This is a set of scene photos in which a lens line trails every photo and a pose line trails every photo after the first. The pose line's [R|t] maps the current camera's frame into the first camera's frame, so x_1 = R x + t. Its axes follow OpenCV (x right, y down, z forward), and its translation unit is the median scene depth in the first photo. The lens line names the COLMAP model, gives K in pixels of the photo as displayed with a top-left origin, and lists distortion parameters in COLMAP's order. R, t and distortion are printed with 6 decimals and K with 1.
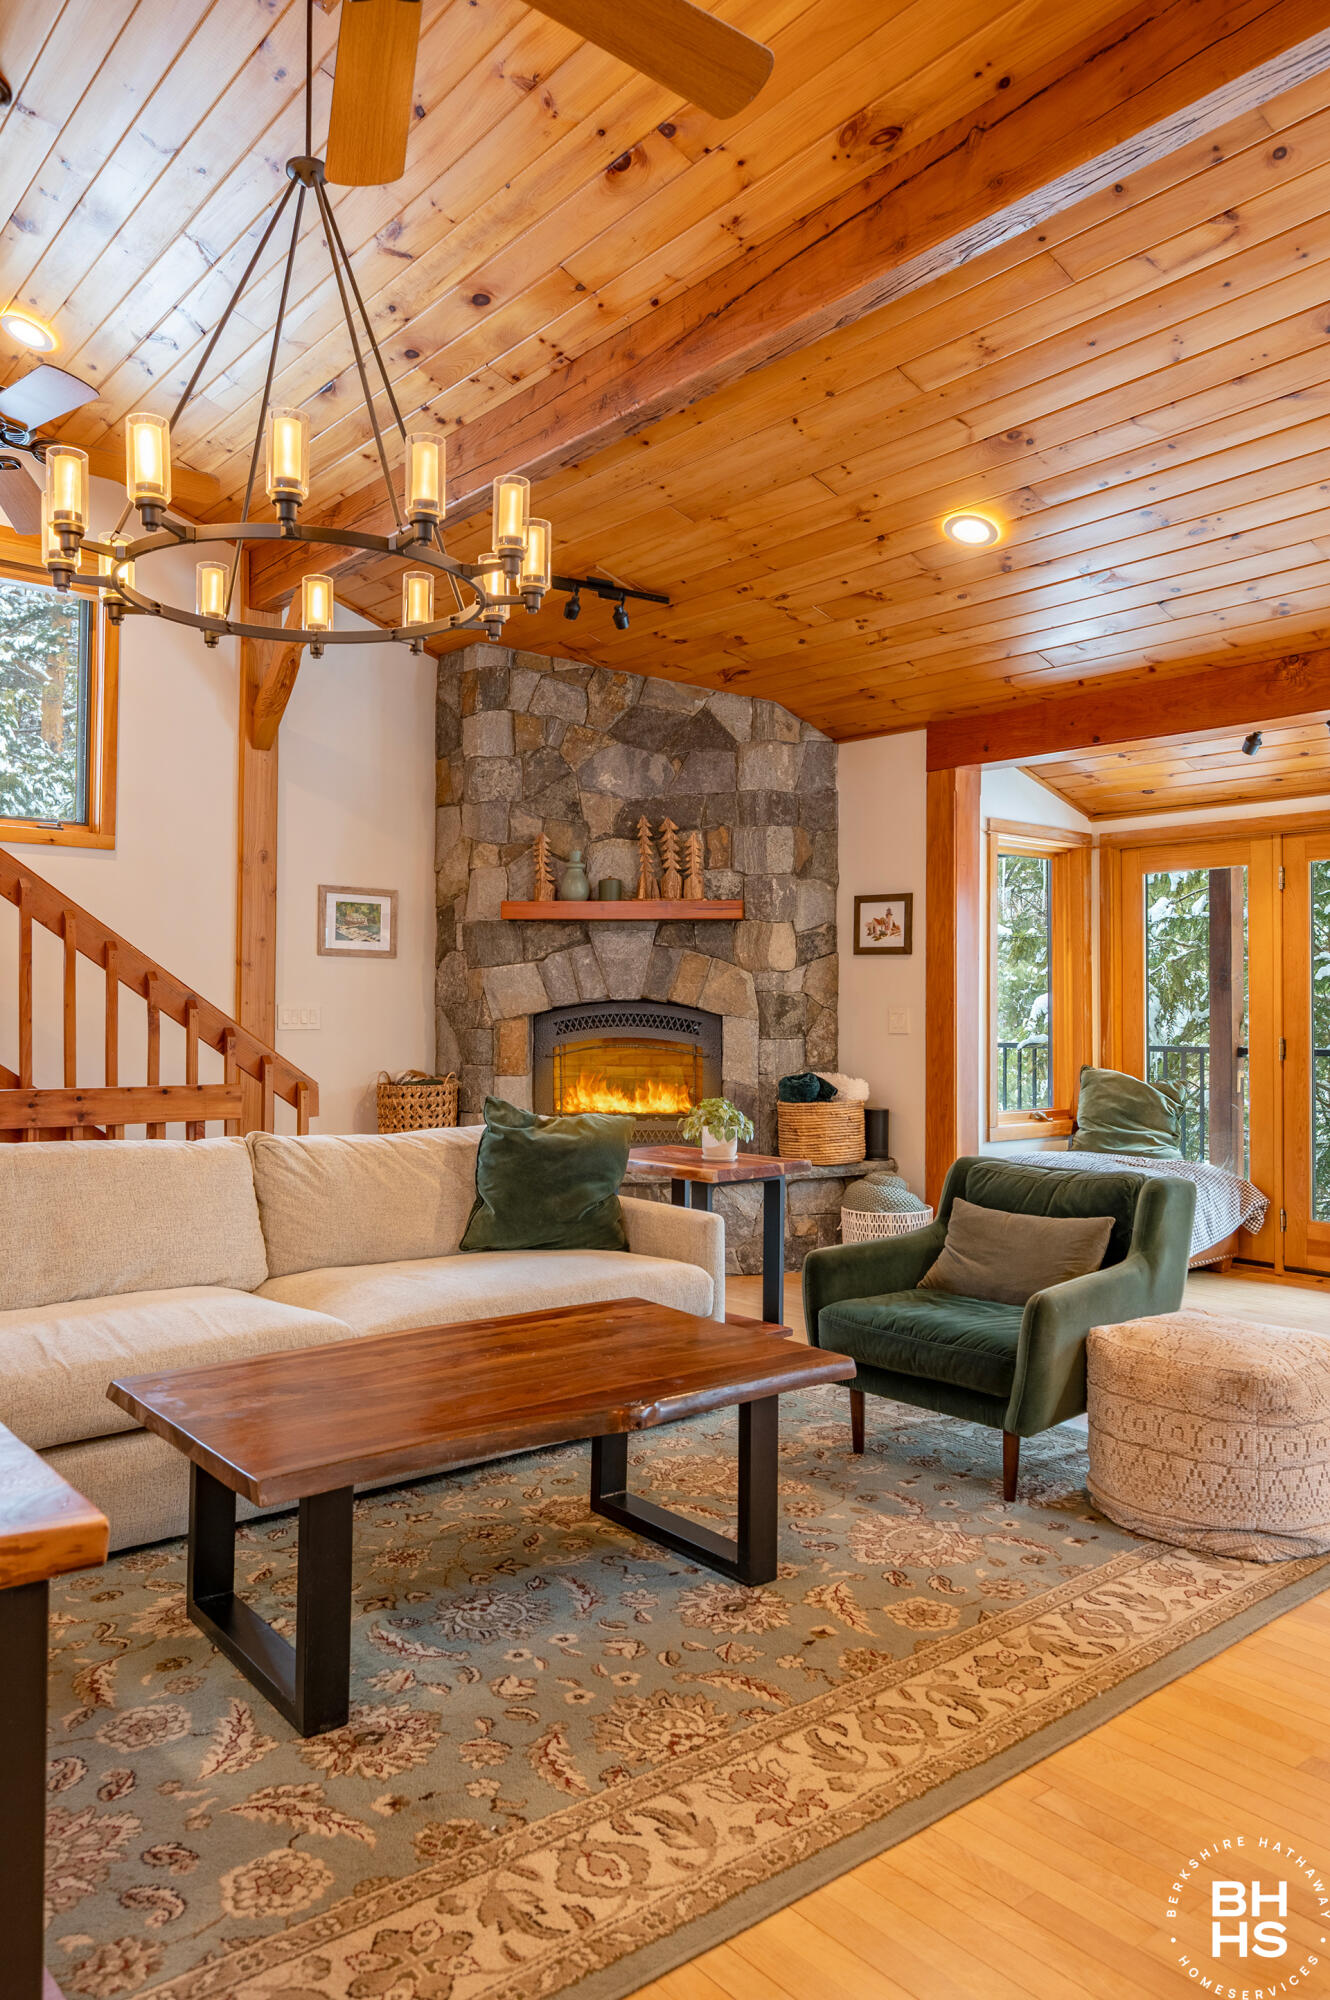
lens RADIAL K [[1402.8, 0, 656.1], [0, 1402.8, 1001.8], [0, 0, 1]] dist [-0.006655, 0.002502]
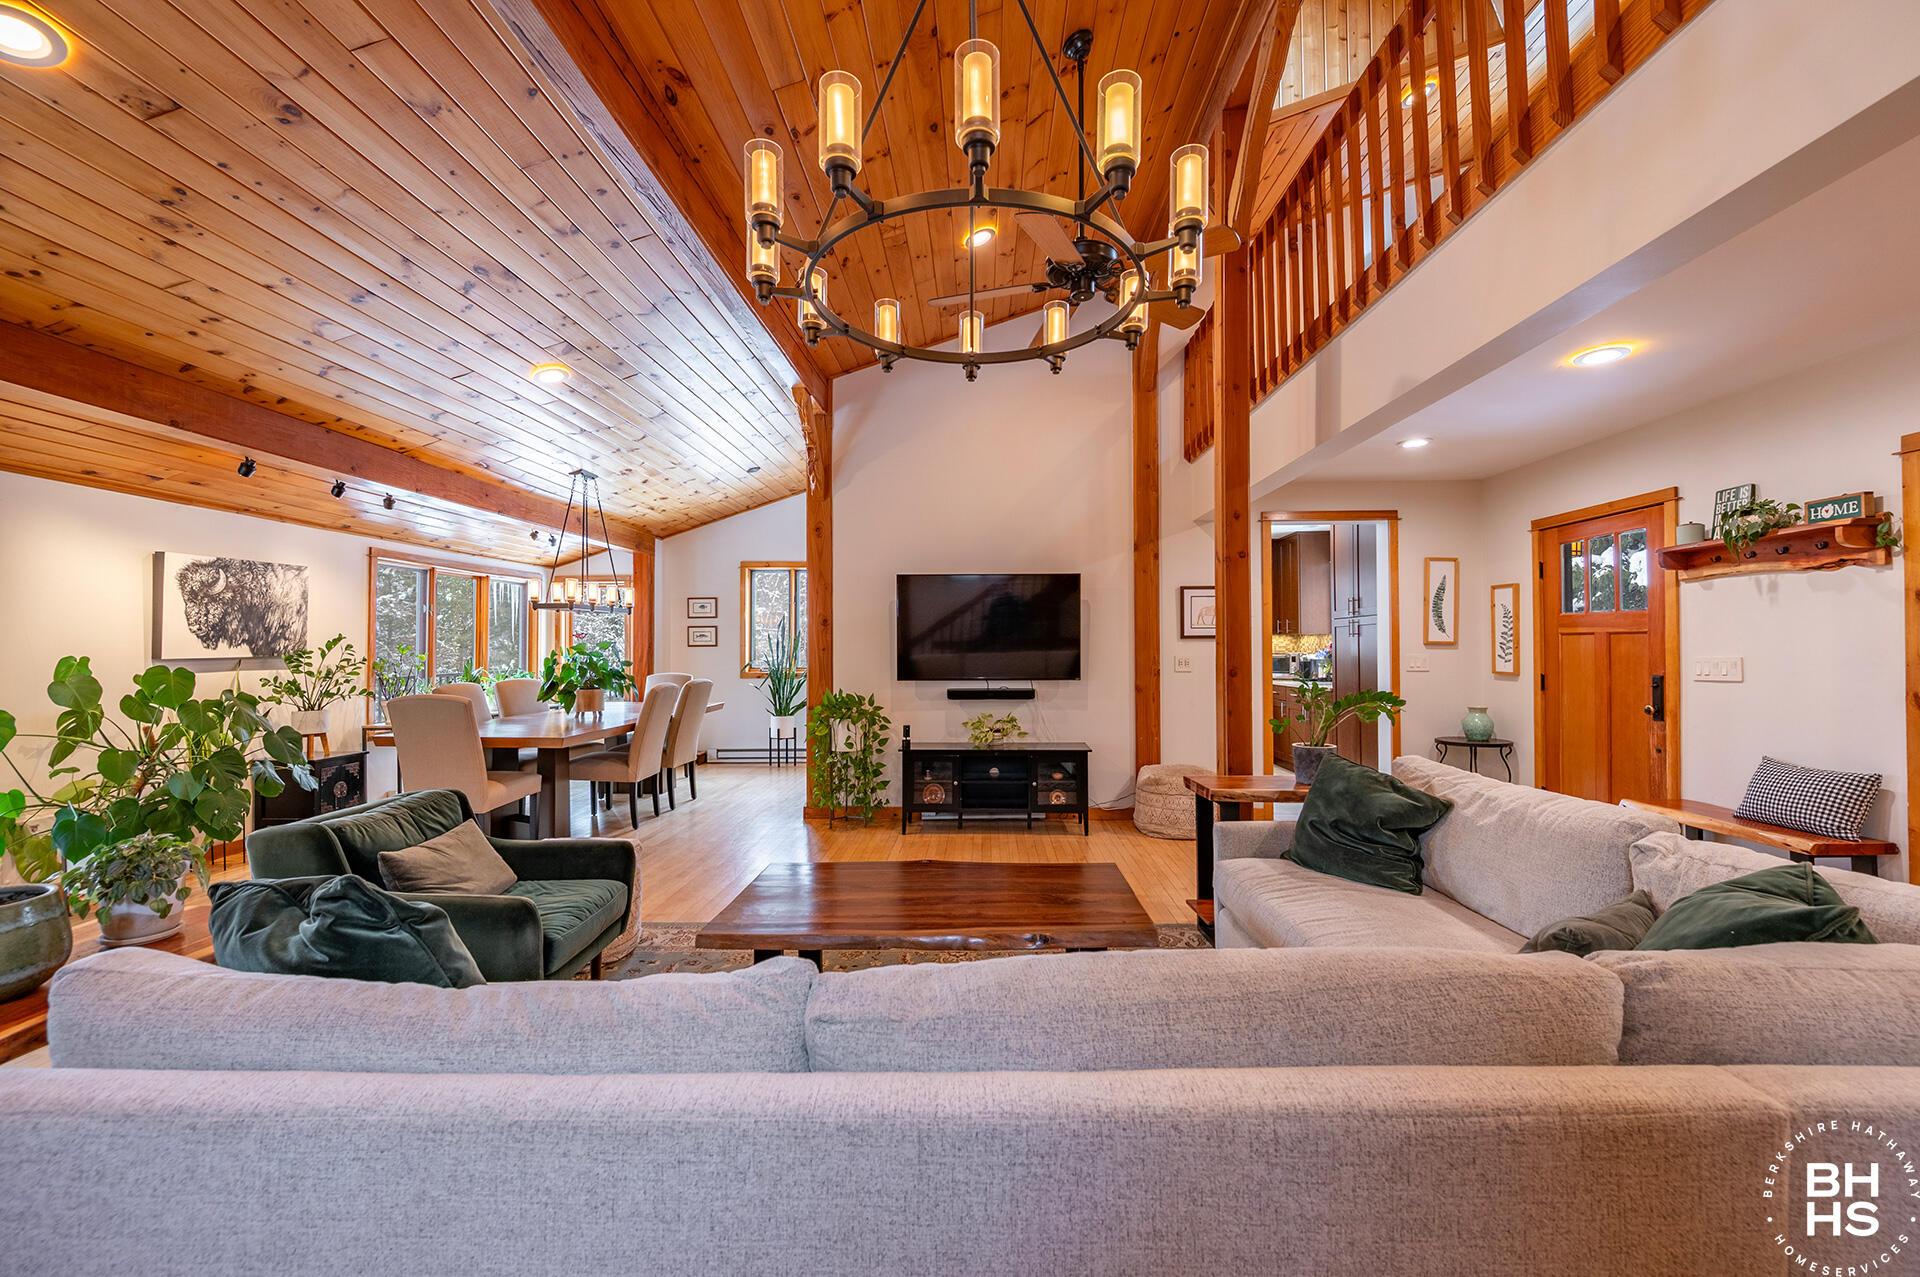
lens RADIAL K [[752.5, 0, 970.8], [0, 752.5, 641.5], [0, 0, 1]] dist [-0.001827, -0.000384]
pose [[-0.767834, 0.005436, 0.640625, -0.303816], [-0.003745, 0.999909, -0.012973, -0.008363], [-0.640638, -0.012360, -0.767744, 0.709259]]
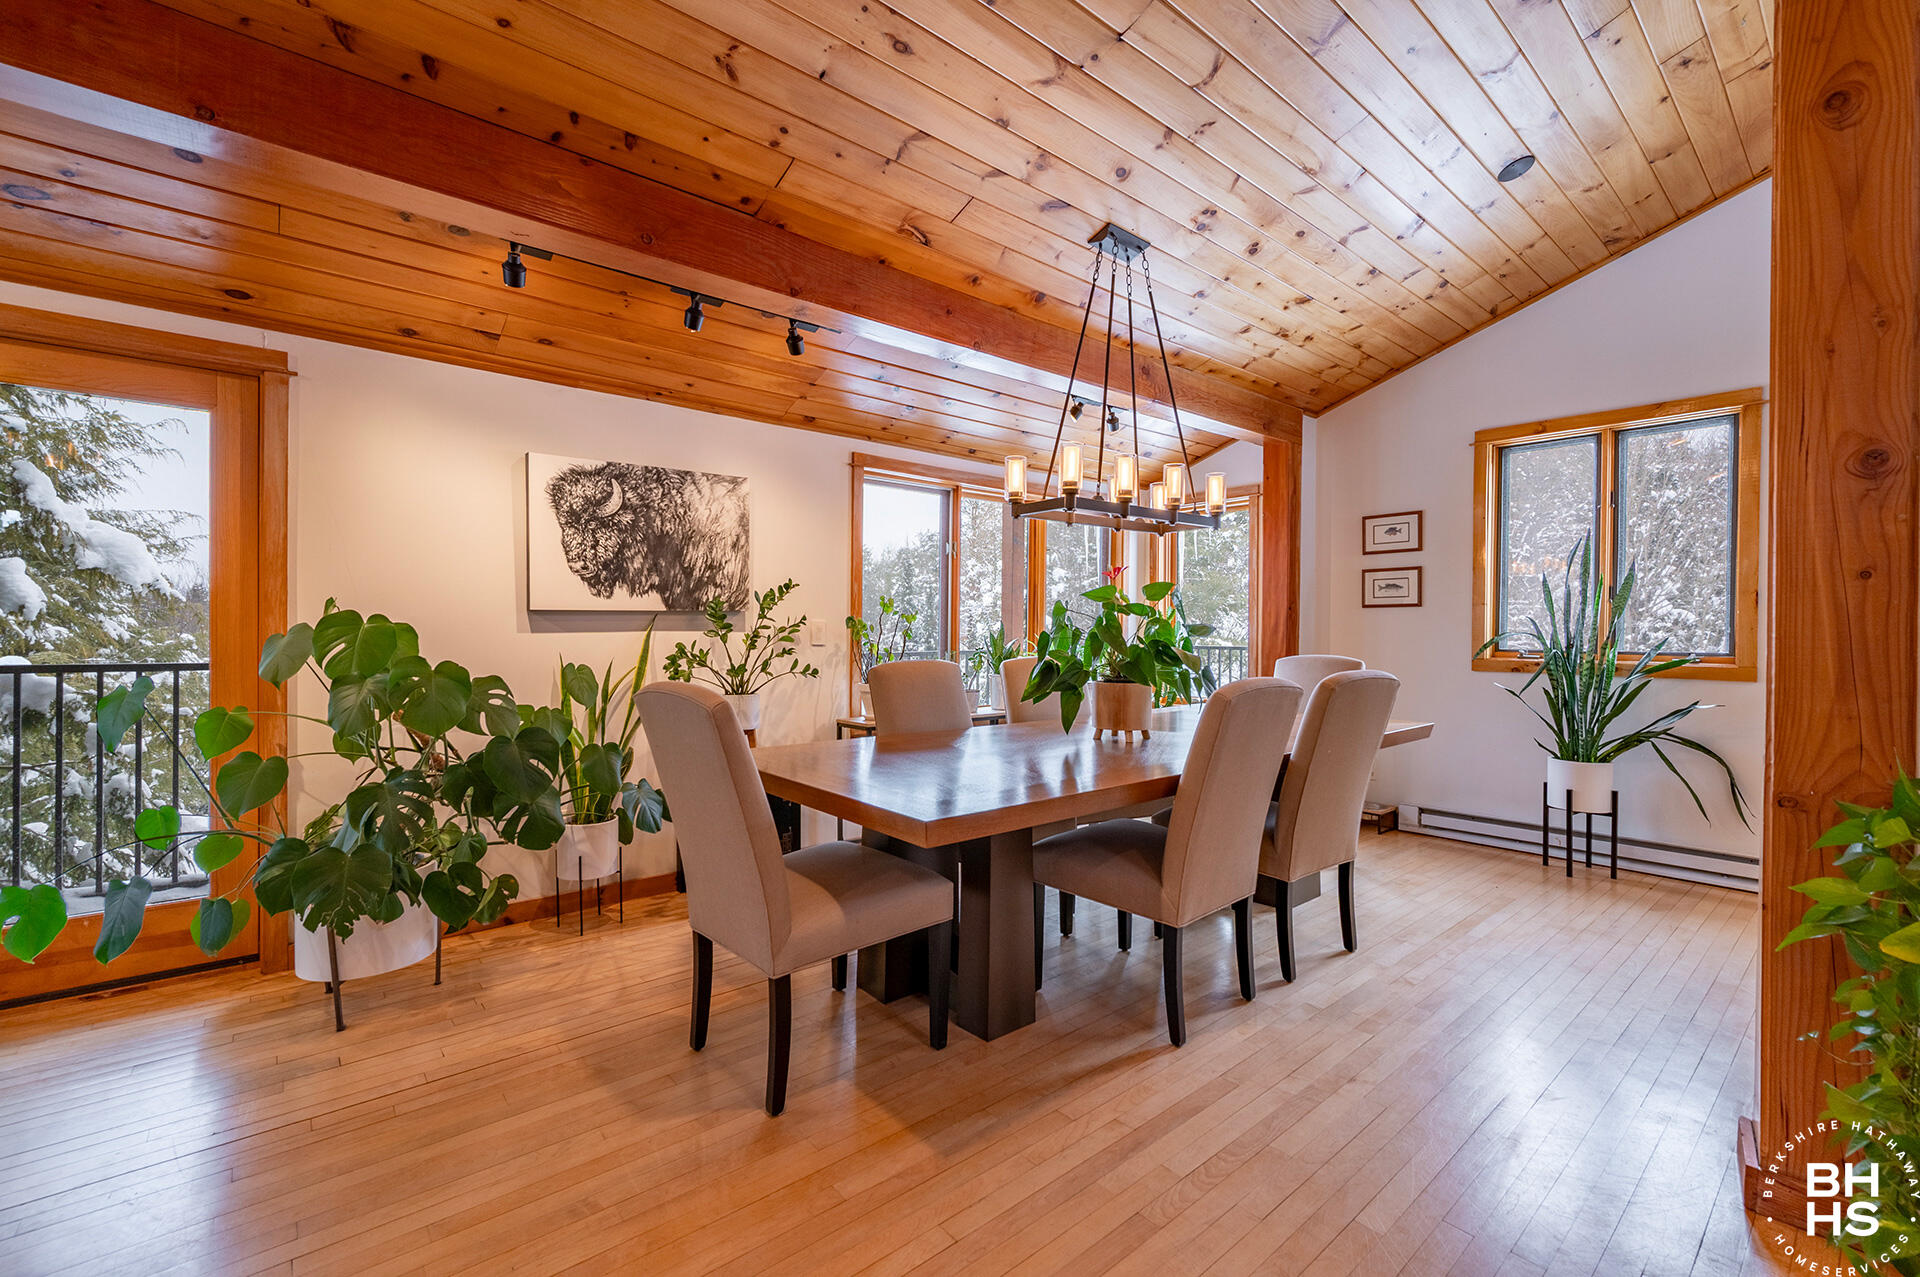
lens RADIAL K [[819.9, 0, 960.9], [0, 819.9, 636.4], [0, 0, 1]] dist [0.001710, 0.000278]
pose [[-0.027711, -0.010403, 0.999562, 0.154940], [-0.011571, 0.999882, 0.010086, 0.008902], [-0.999549, -0.011287, -0.027828, 0.416706]]
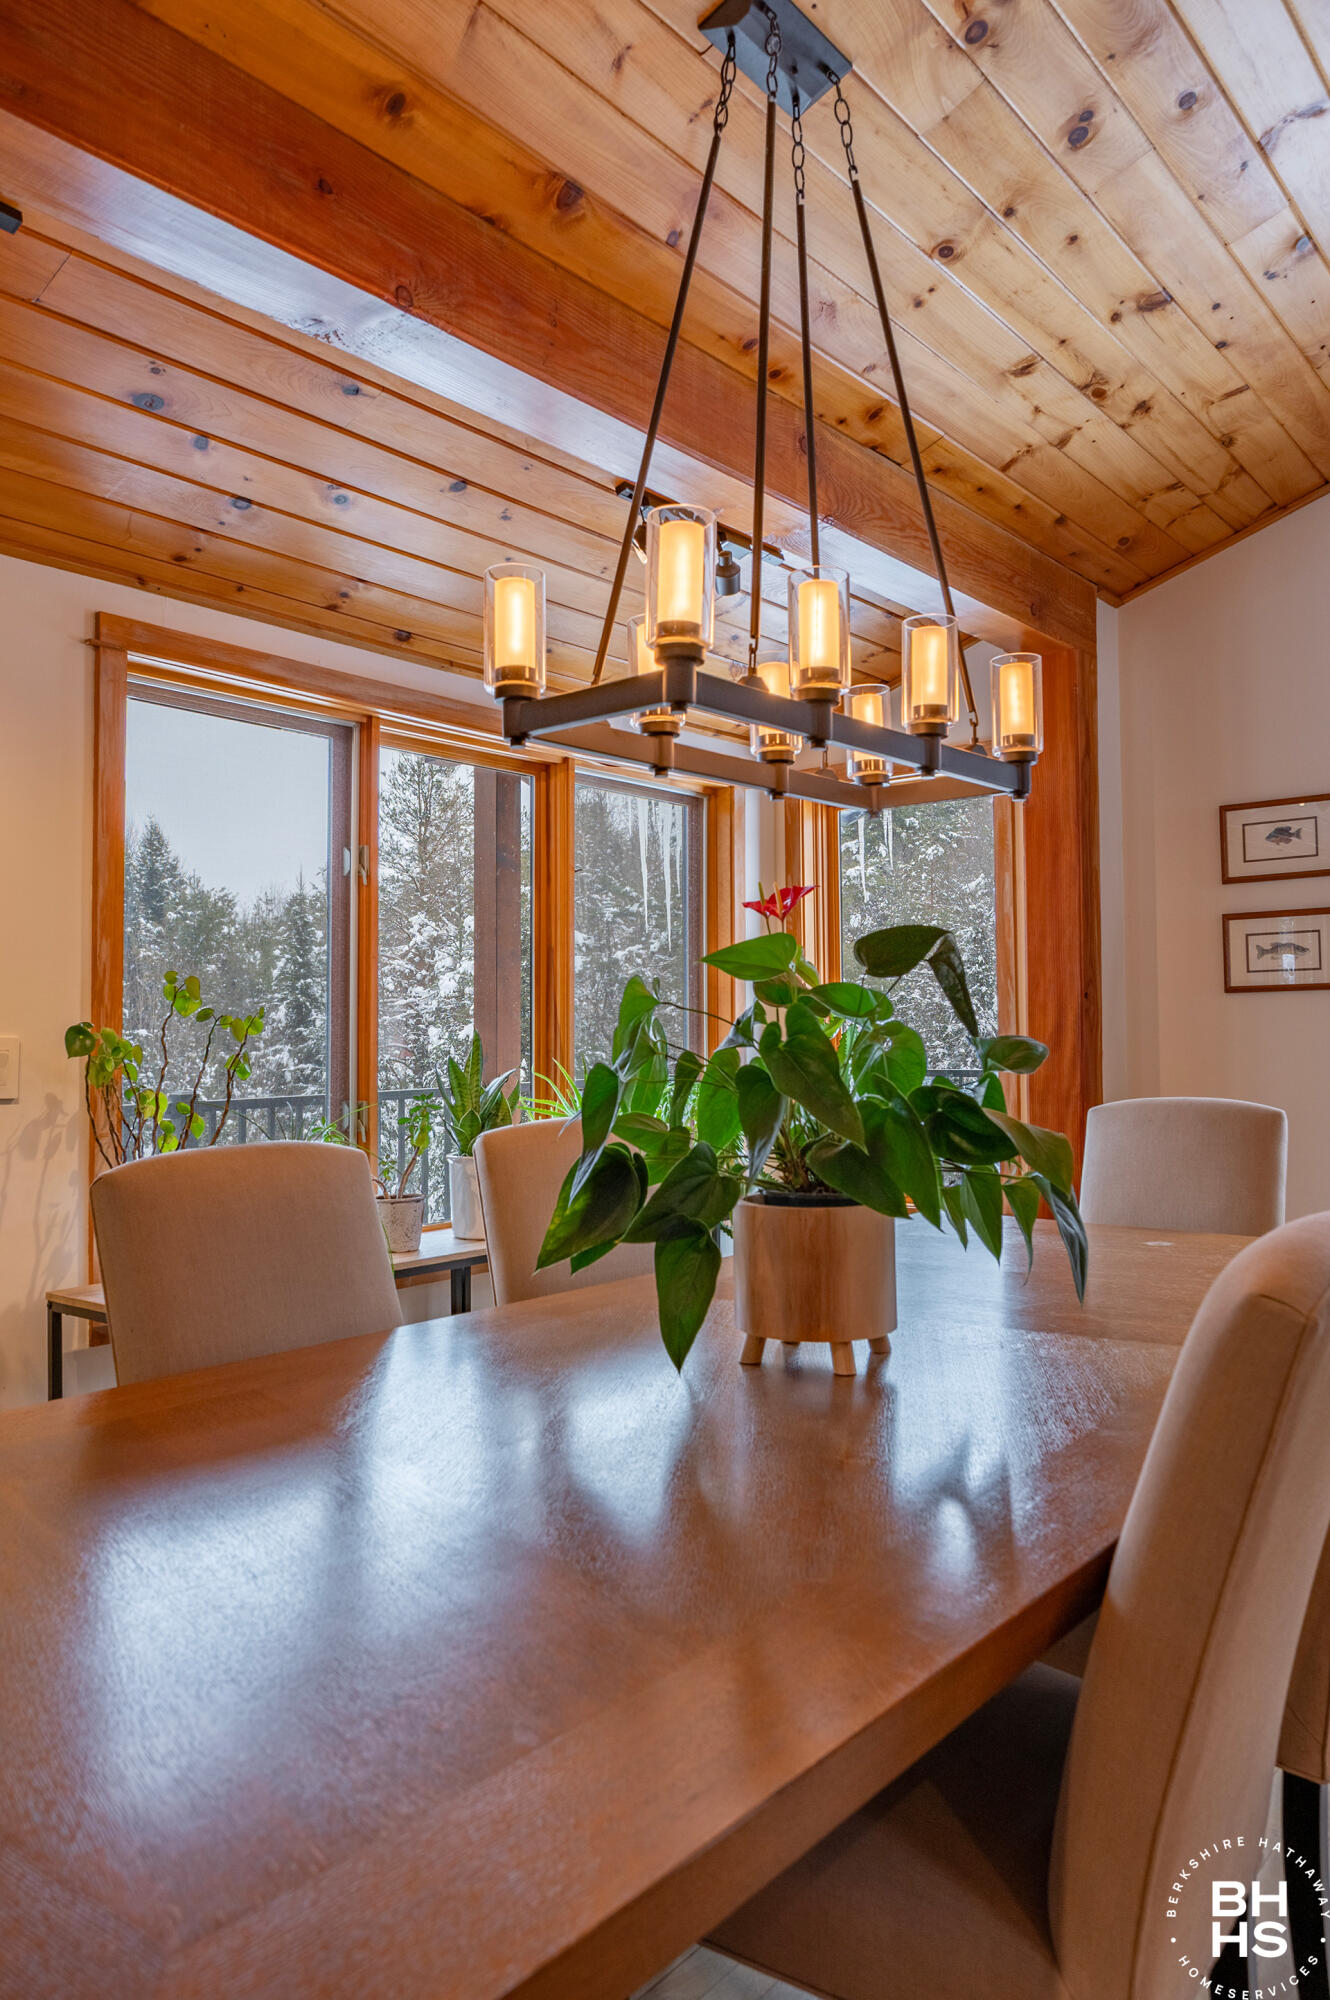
lens RADIAL K [[1402.8, 0, 650.1], [0, 1402.8, 986.0], [0, 0, 1]] dist [-0.006655, 0.002502]
pose [[-0.201252, 0.034633, 0.978927, 0.342756], [0.001664, 0.999385, -0.035014, 0.004207], [-0.979538, -0.005418, -0.201186, 0.403122]]
